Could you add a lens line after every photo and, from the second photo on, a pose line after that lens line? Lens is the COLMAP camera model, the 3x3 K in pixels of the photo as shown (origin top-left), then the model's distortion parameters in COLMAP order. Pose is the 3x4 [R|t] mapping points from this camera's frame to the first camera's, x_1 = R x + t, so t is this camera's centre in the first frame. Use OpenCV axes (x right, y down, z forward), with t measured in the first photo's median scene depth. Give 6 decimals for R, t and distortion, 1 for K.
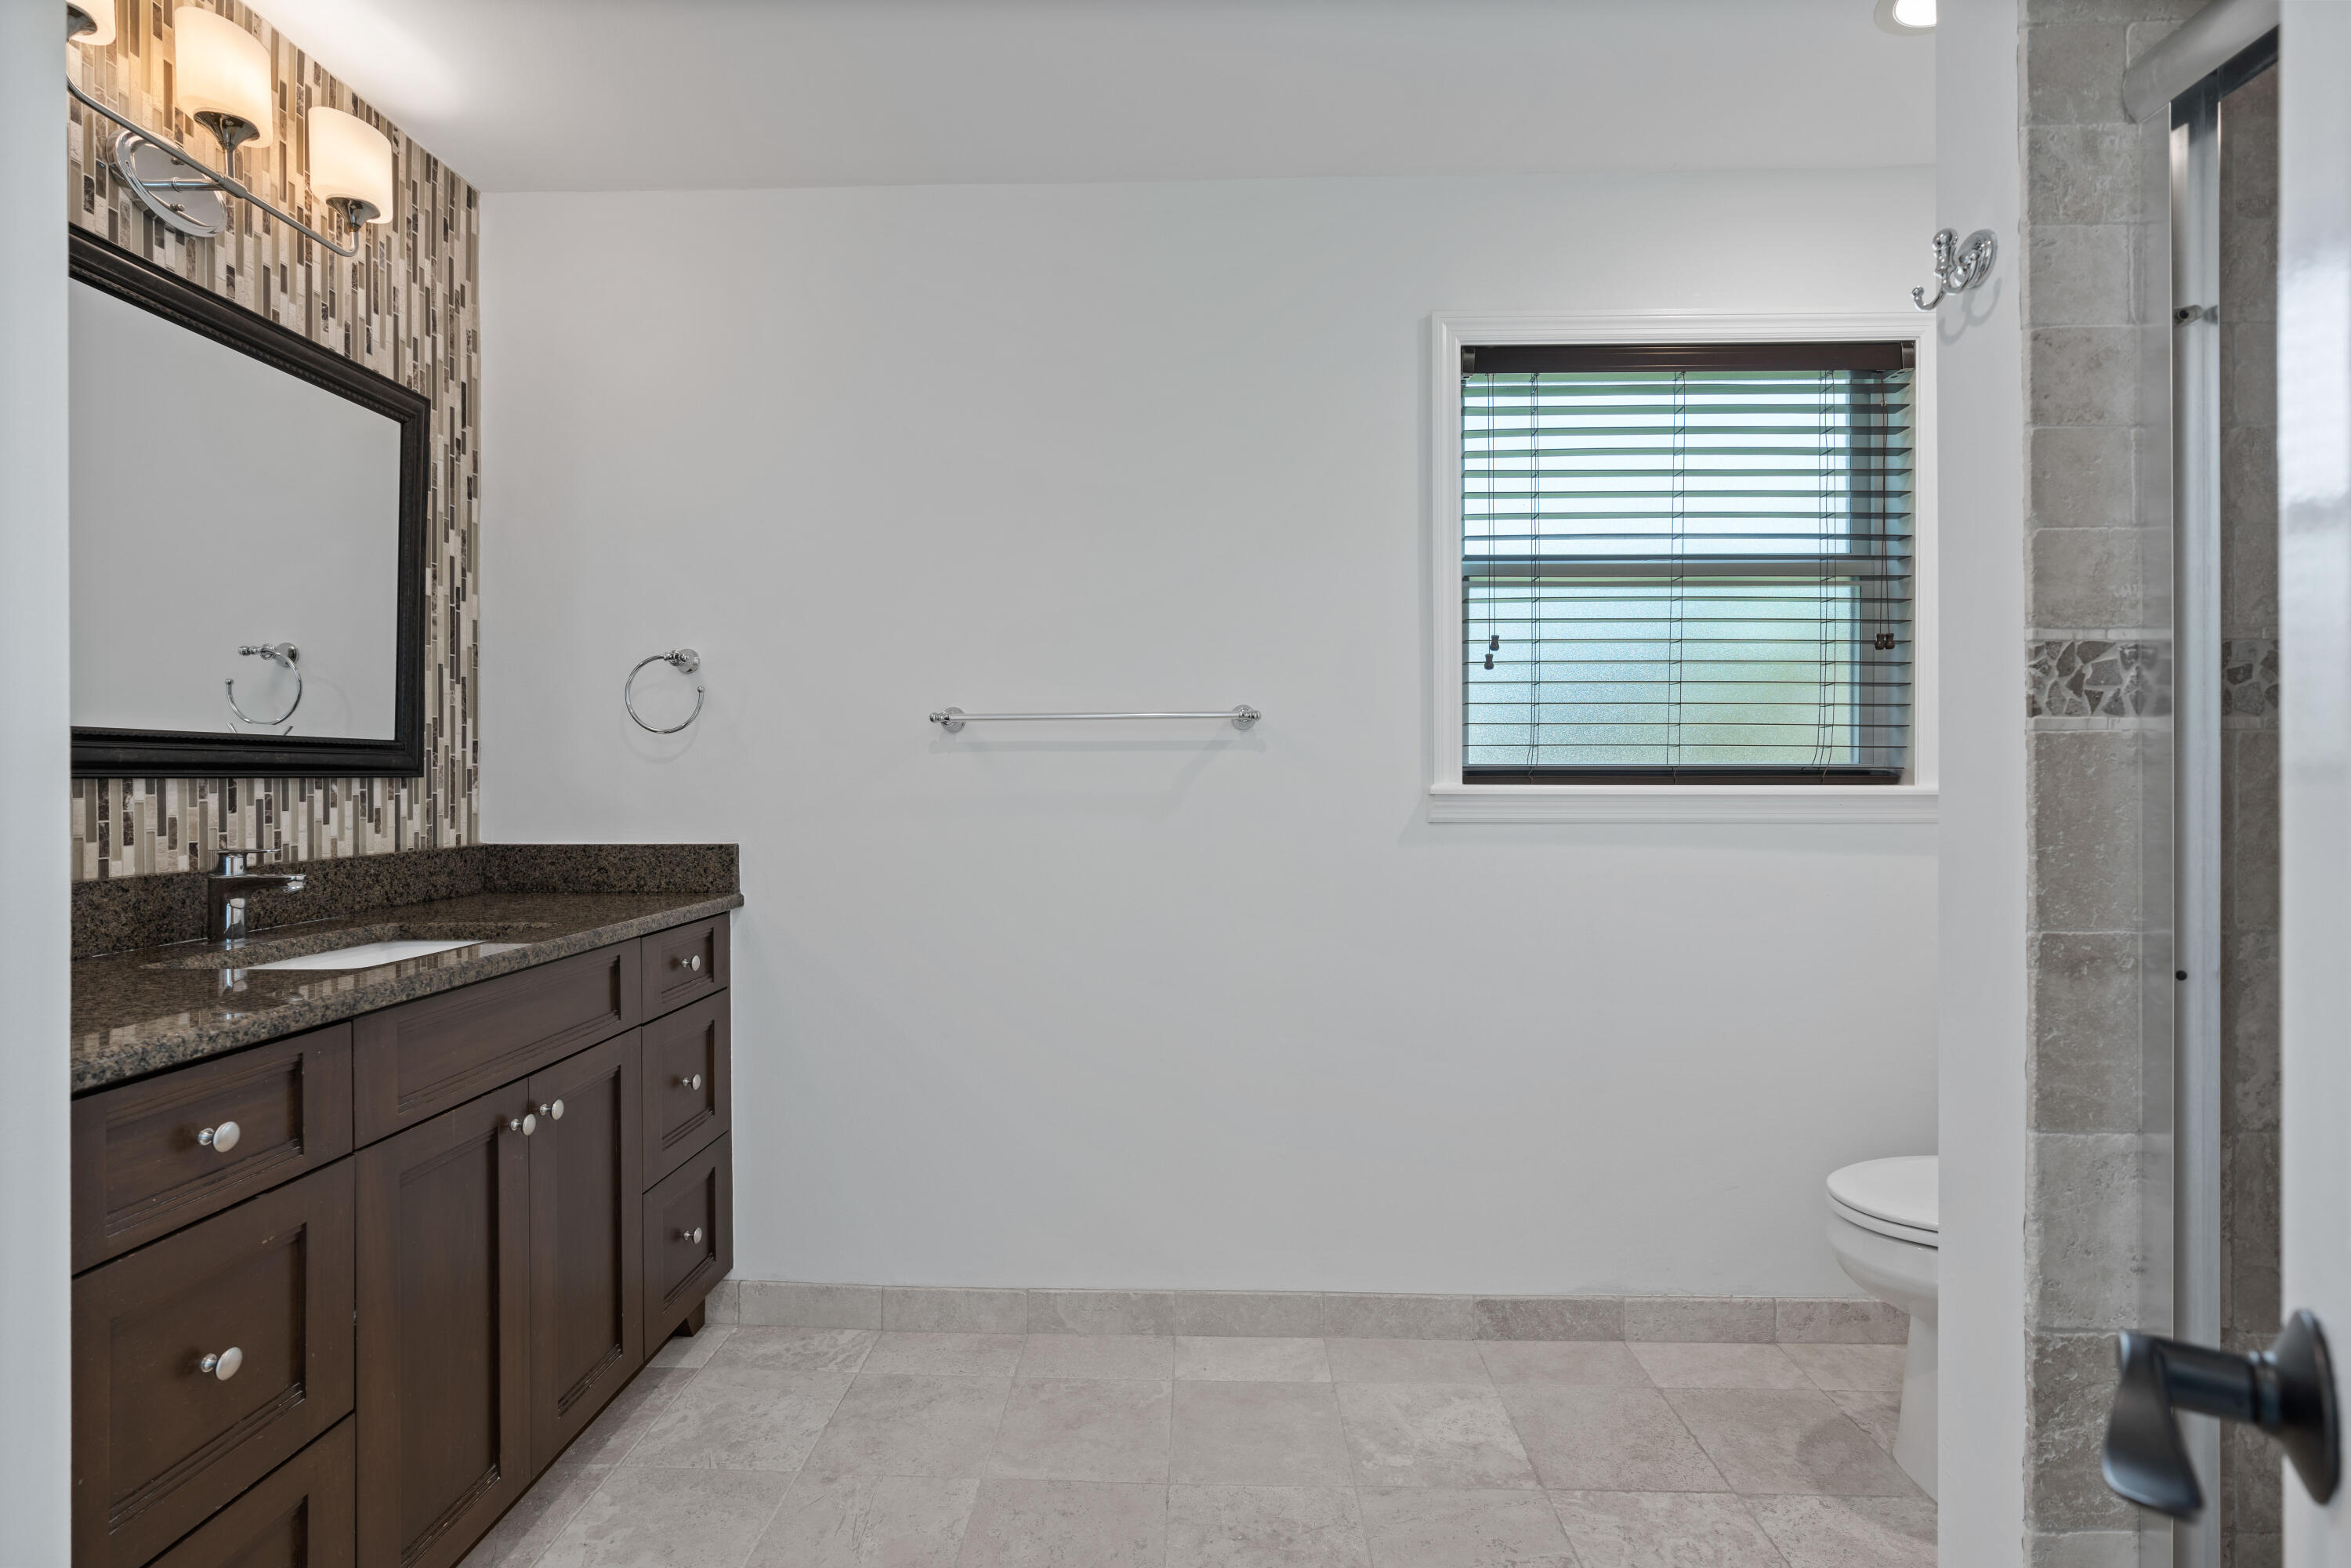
lens RADIAL K [[1154.8, 0, 1178.5], [0, 1154.8, 783.9], [0, 0, 1]] dist [-0.000522, 0.000228]
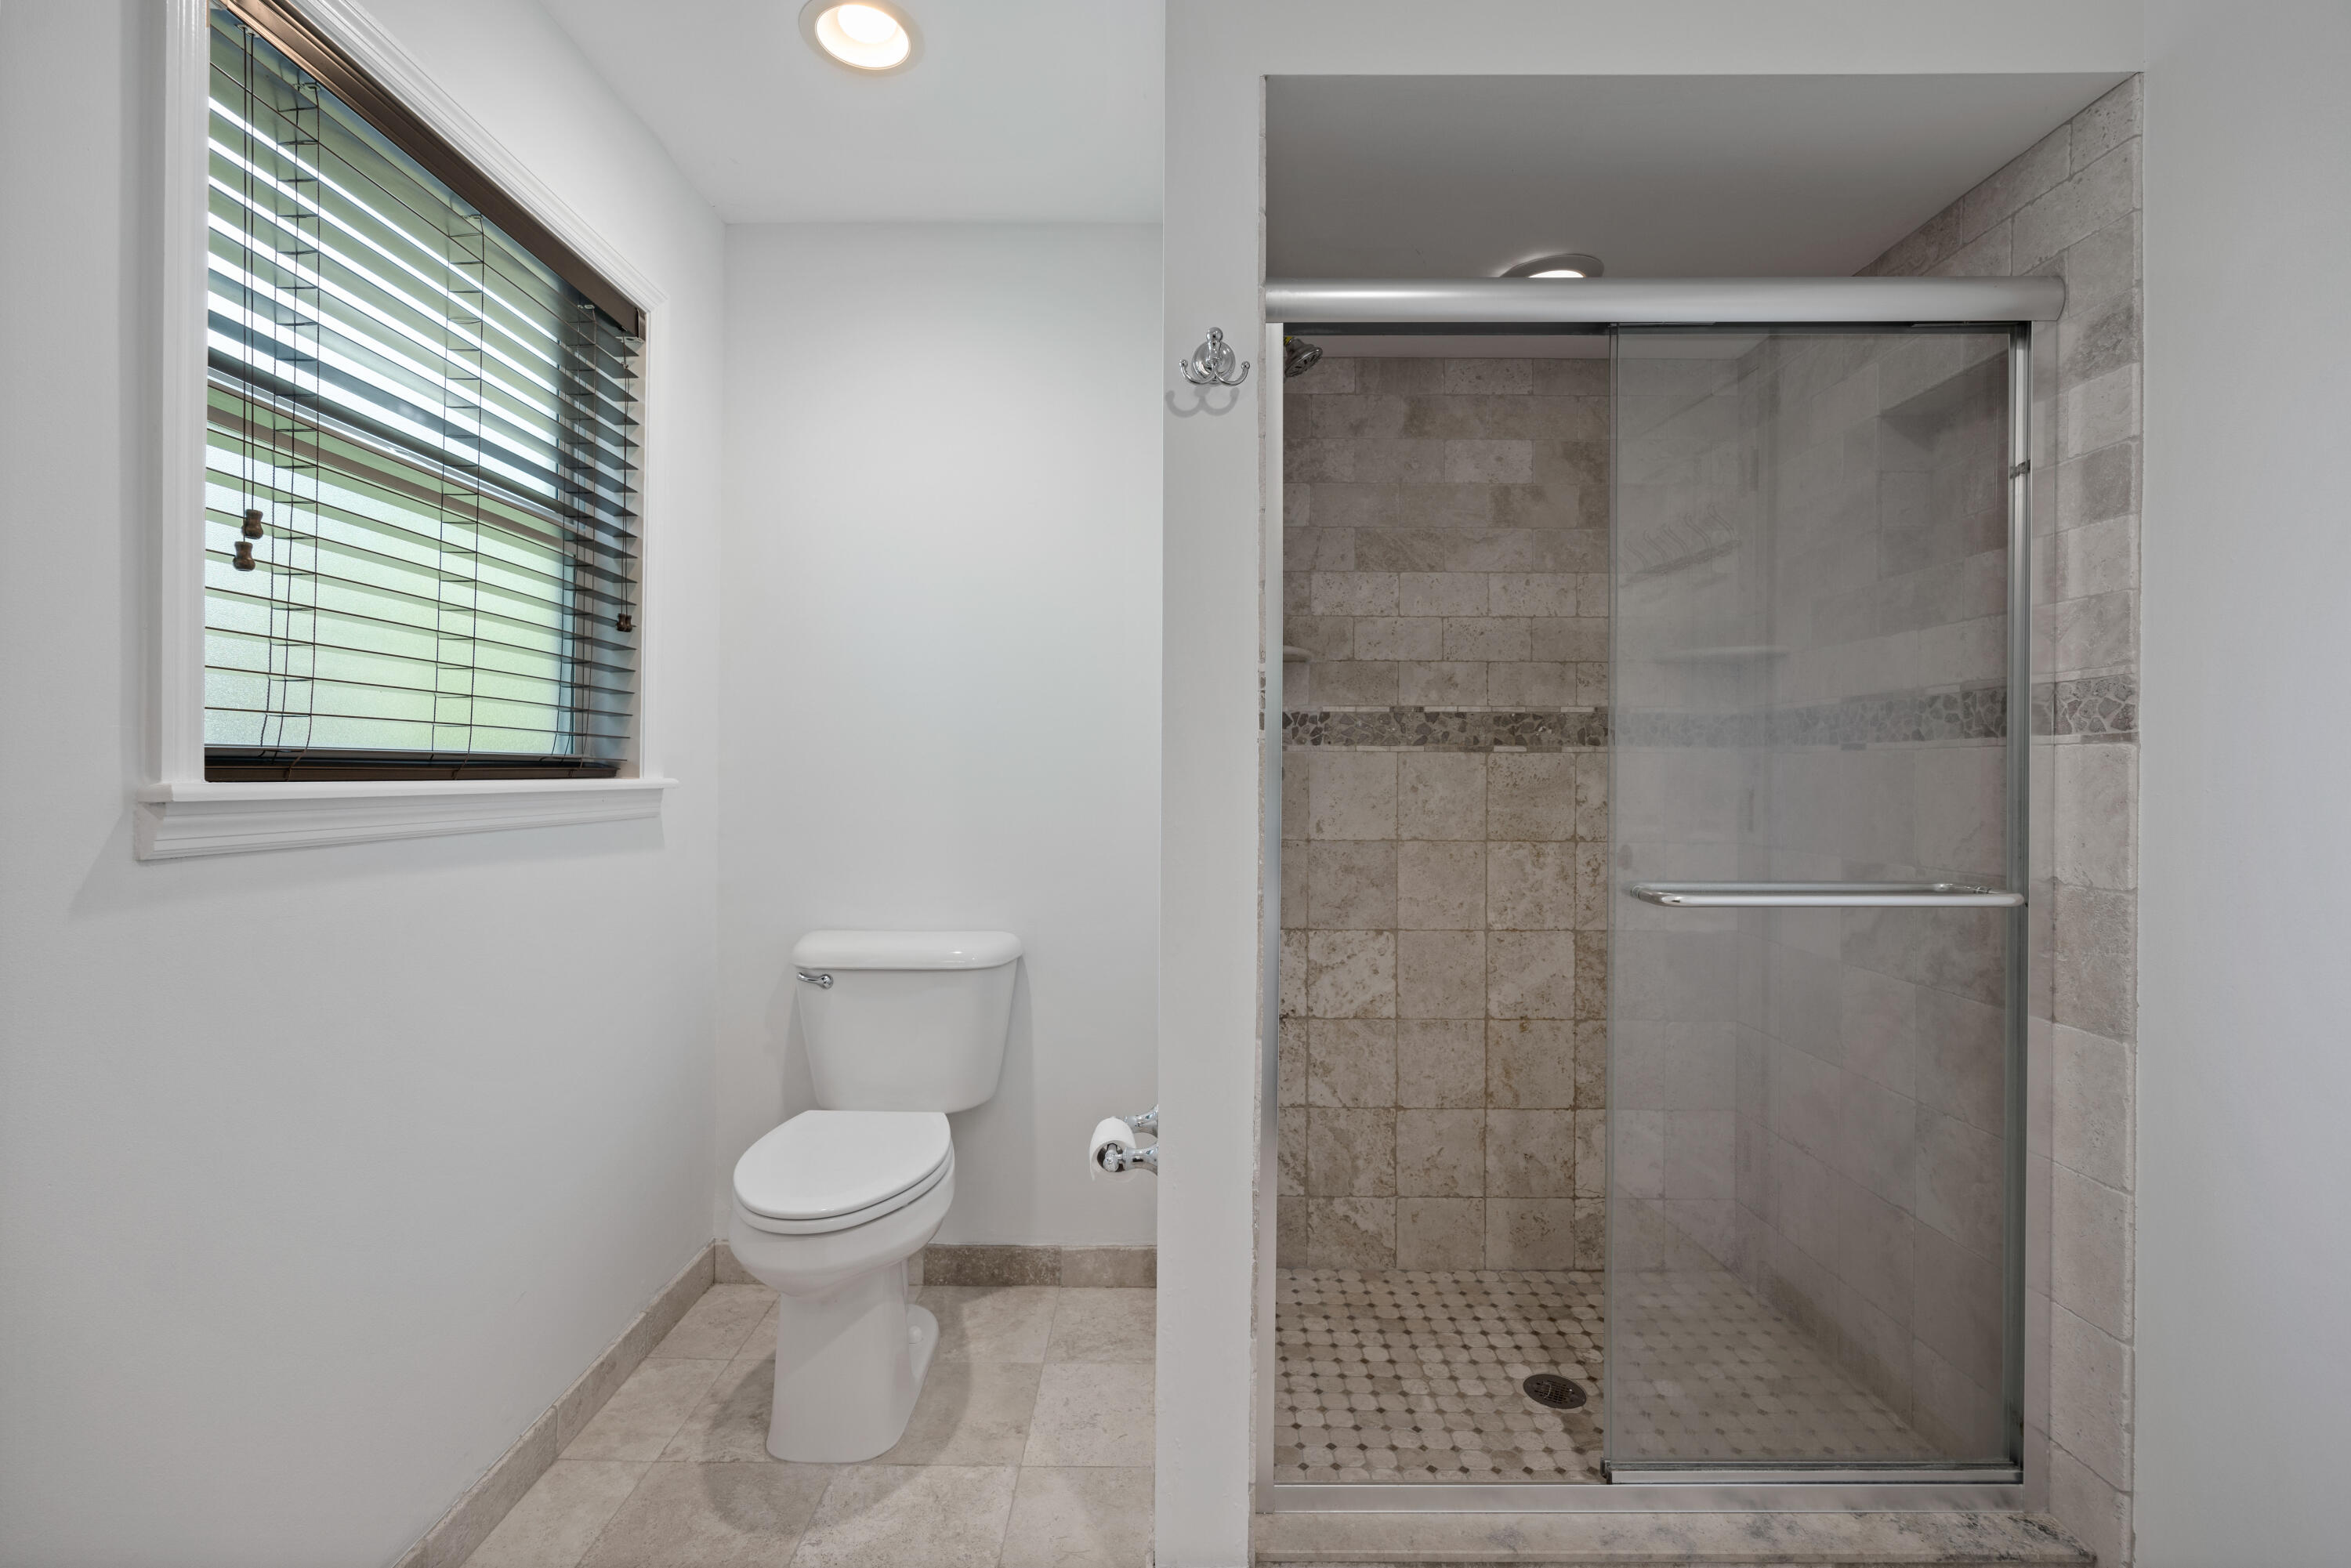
lens RADIAL K [[1063.8, 0, 1178.9], [0, 1063.8, 774.5], [0, 0, 1]] dist [-0.001026, 0.001139]
pose [[-0.022901, -0.002947, 0.999733, -0.246076], [-0.002690, 0.999992, 0.002886, -0.005485], [-0.999734, -0.002623, -0.022908, 0.567698]]
